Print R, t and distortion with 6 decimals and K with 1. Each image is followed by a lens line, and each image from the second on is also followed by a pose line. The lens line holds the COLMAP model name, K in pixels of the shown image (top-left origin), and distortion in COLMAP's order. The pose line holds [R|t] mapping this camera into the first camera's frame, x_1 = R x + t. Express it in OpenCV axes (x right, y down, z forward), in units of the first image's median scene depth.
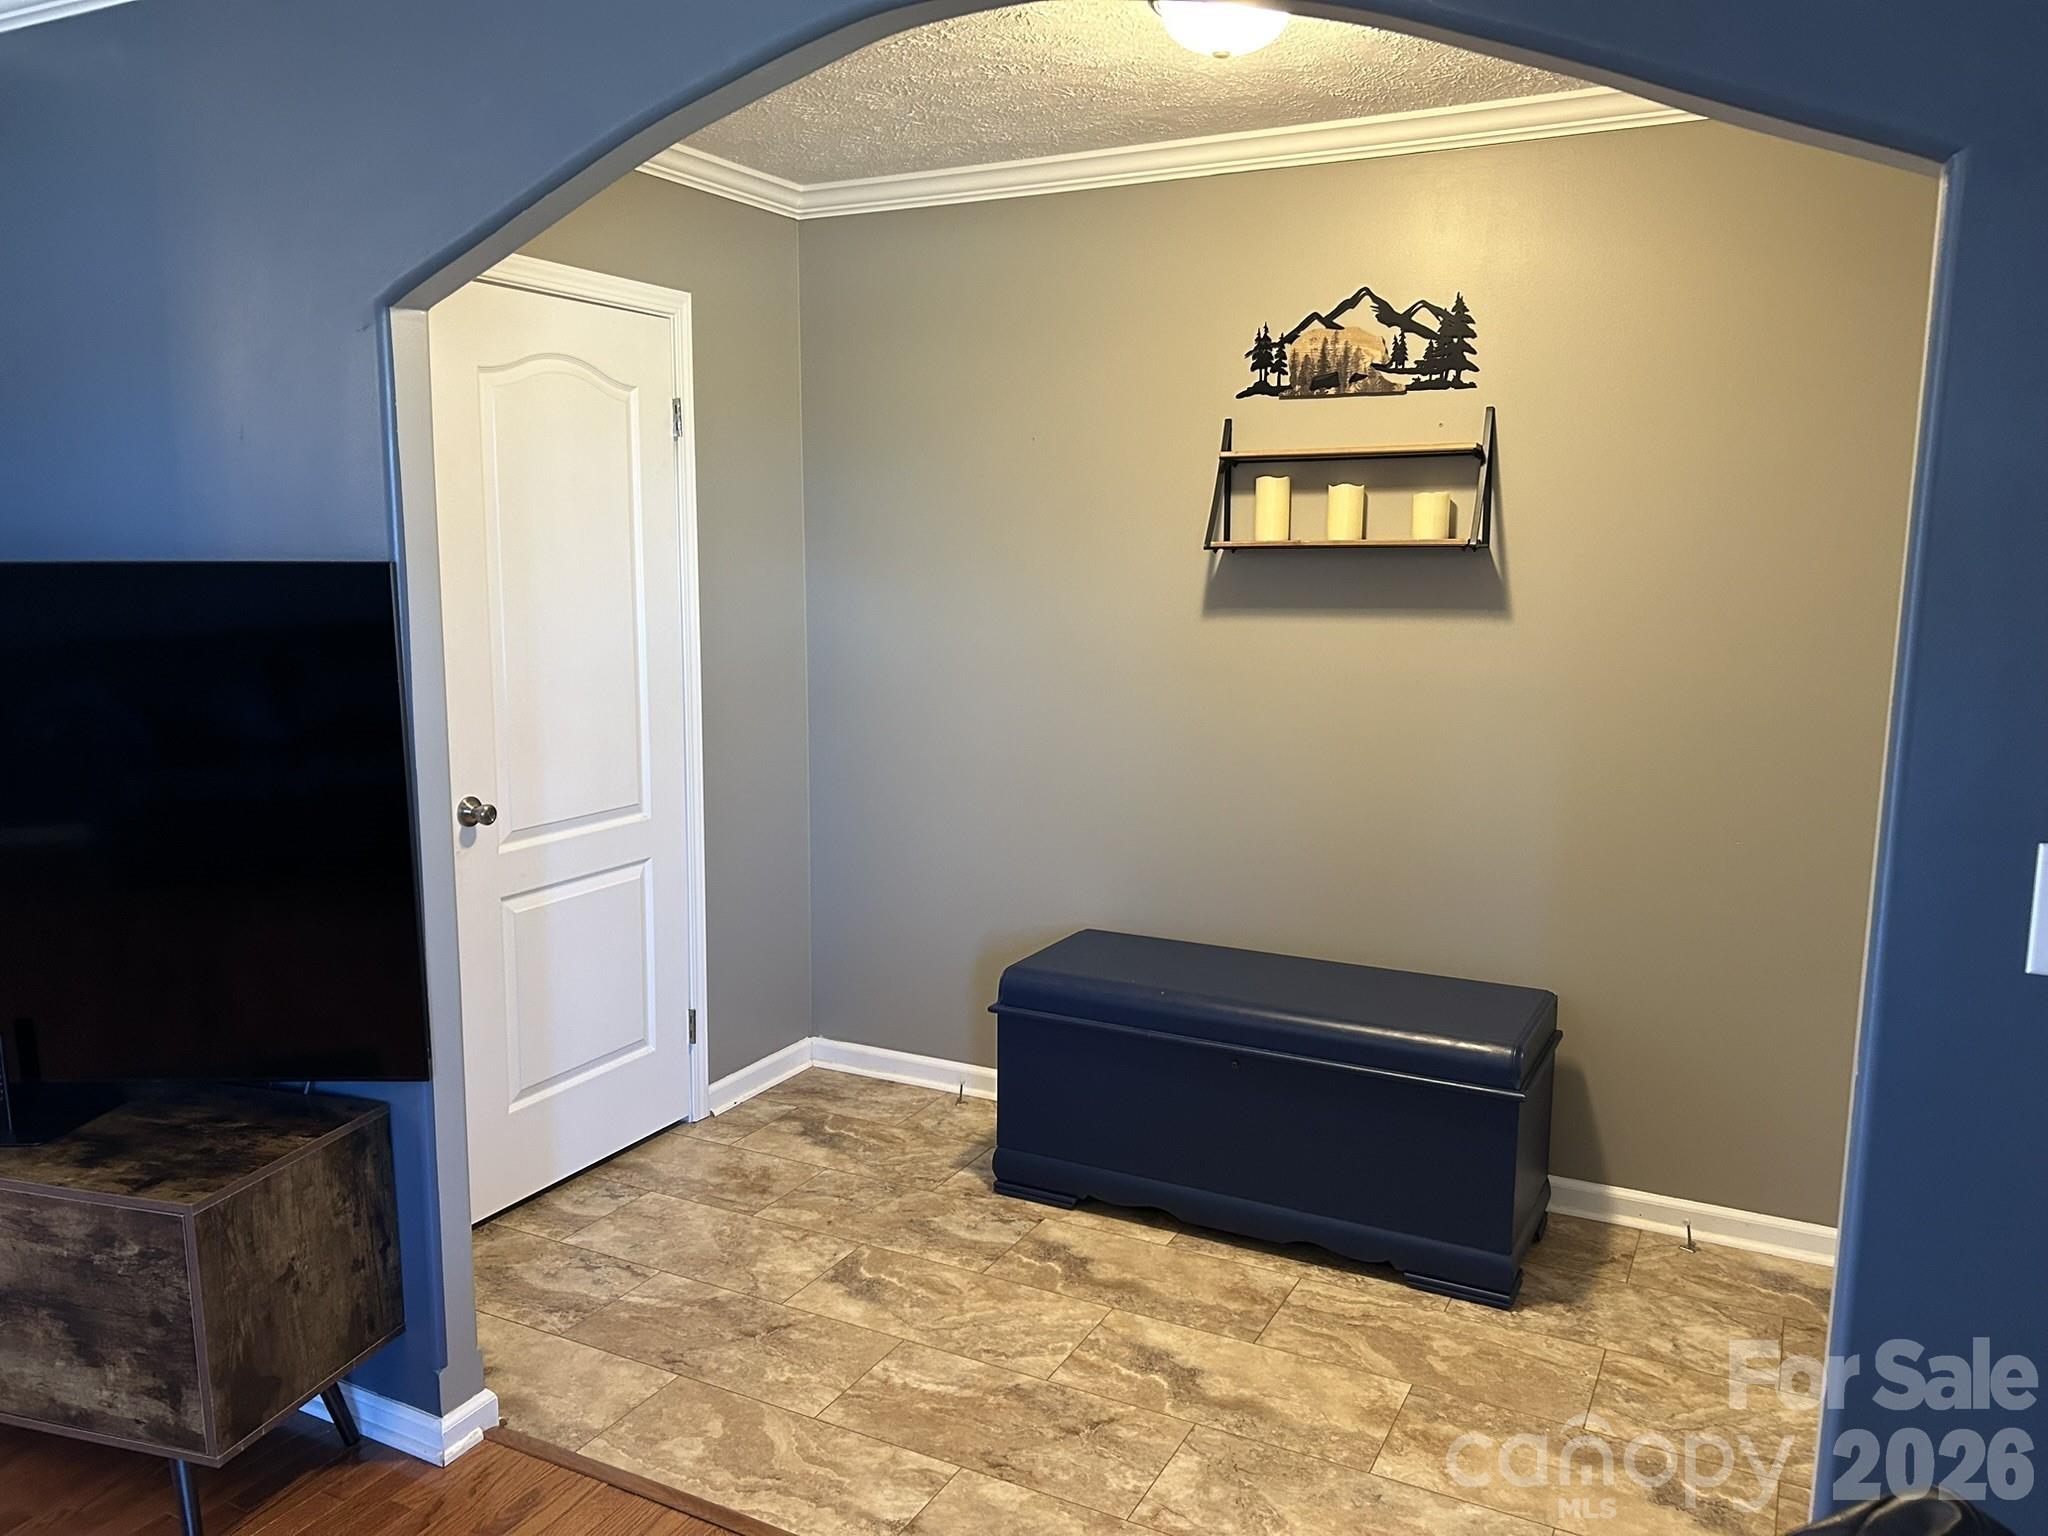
lens RADIAL K [[1540.8, 0, 1019.6], [0, 1540.8, 782.0], [0, 0, 1]] dist [0.053620, -0.054232]
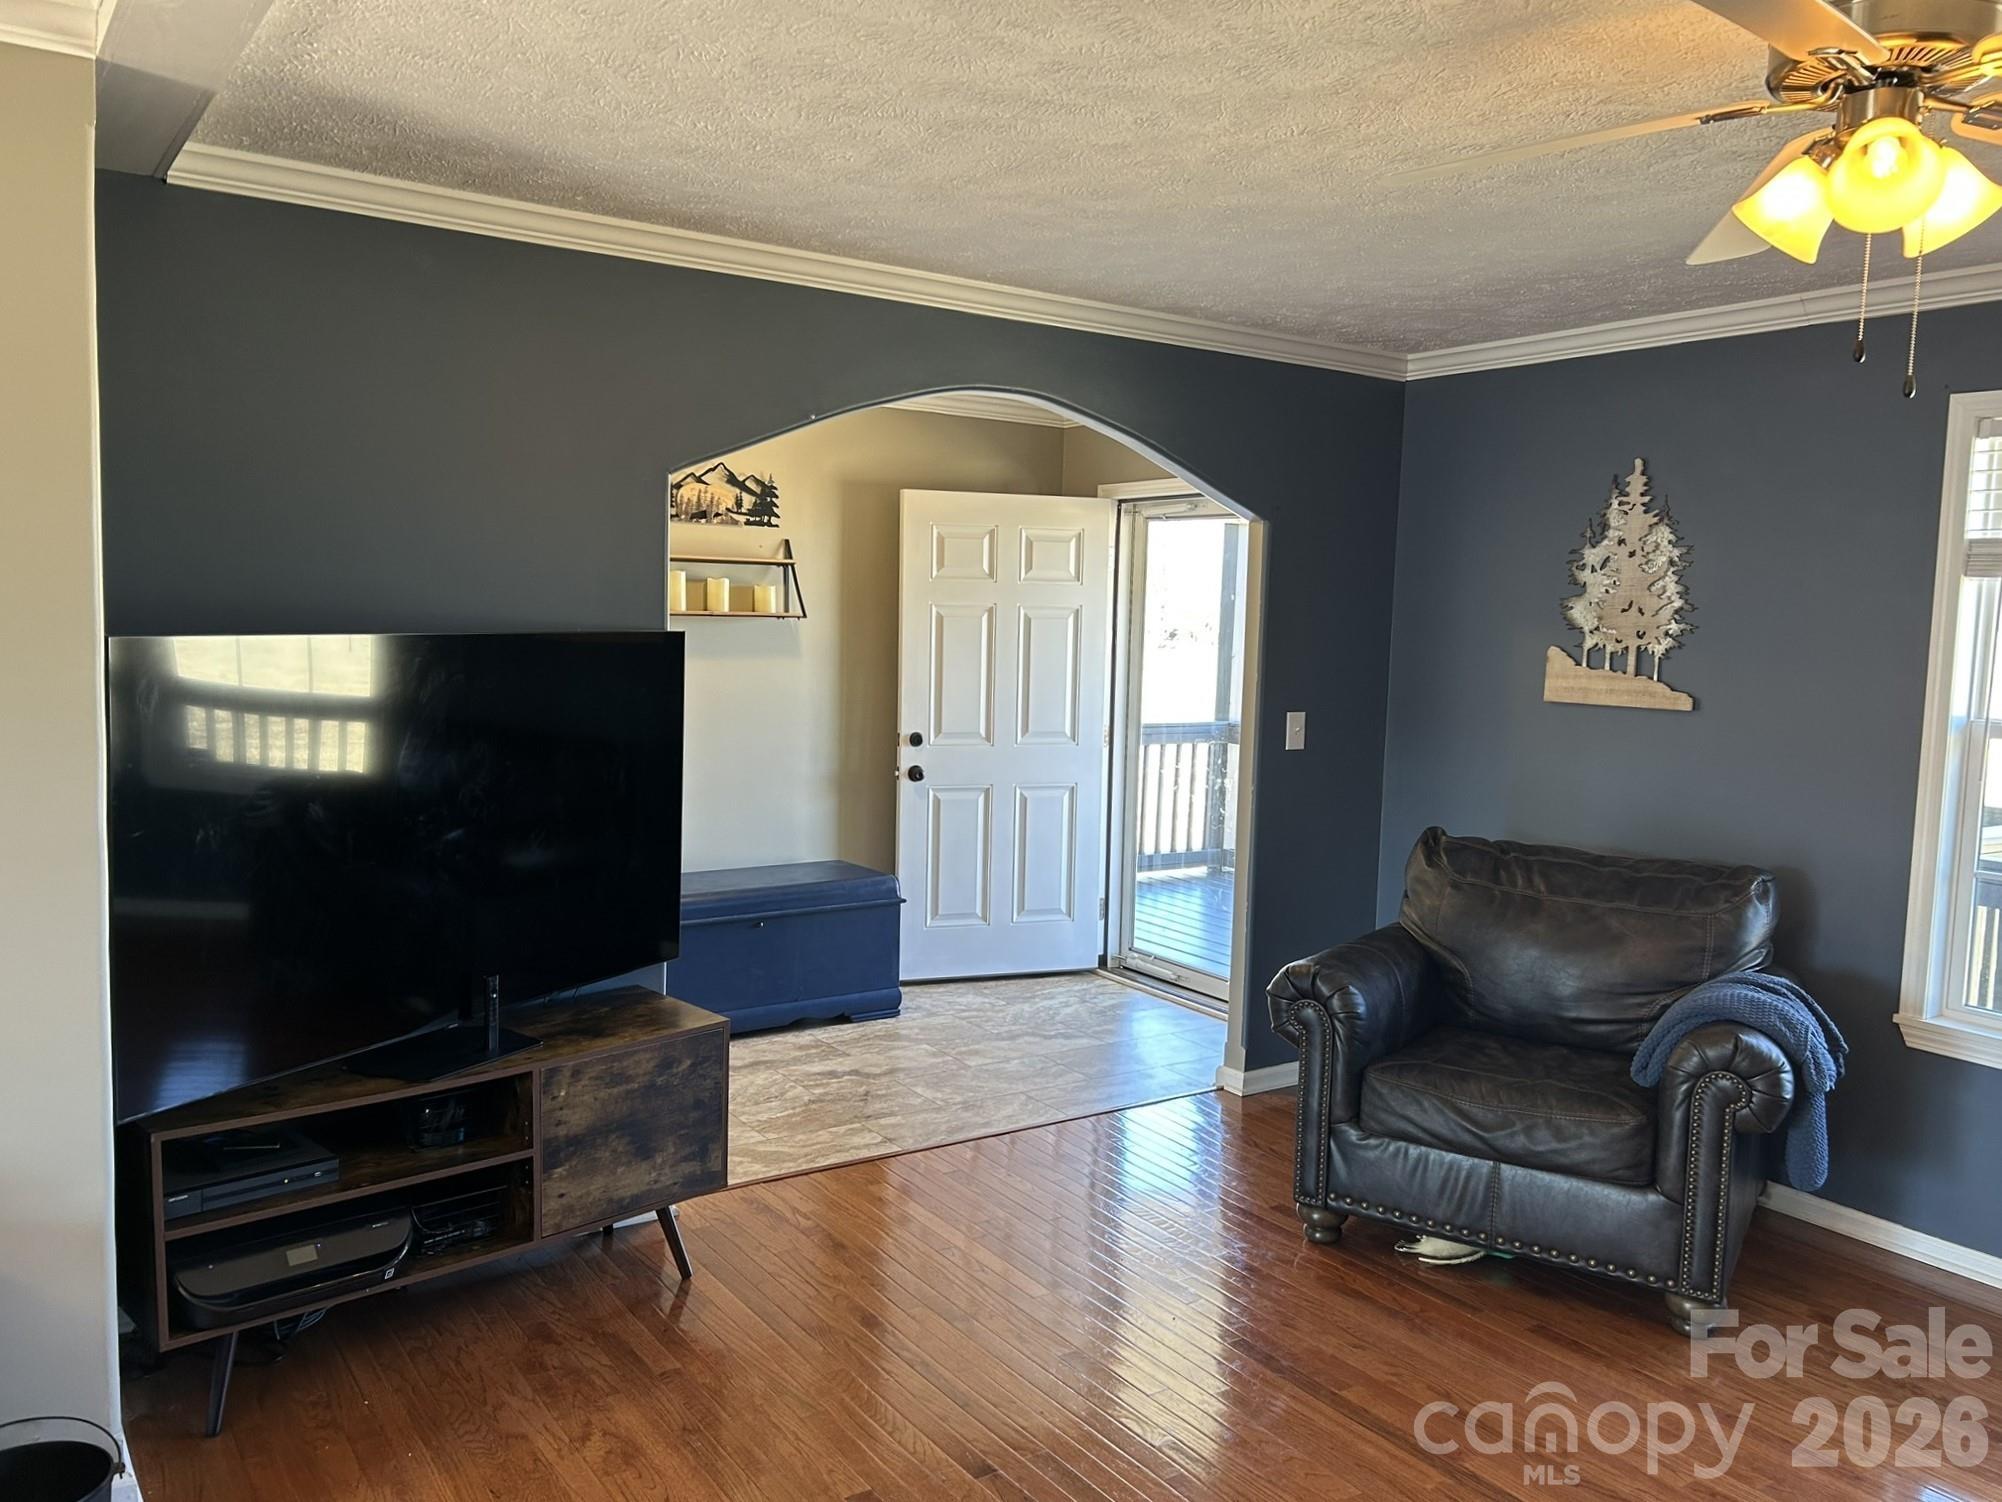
lens RADIAL K [[1527.5, 0, 1001.0], [0, 1527.5, 751.0], [0, 0, 1]] dist [0.006749, 0.000808]
pose [[0.472351, -0.072610, 0.878415, -1.171903], [0.114862, 0.993173, 0.020331, -0.006957], [-0.873894, 0.091293, 0.477466, -0.031763]]
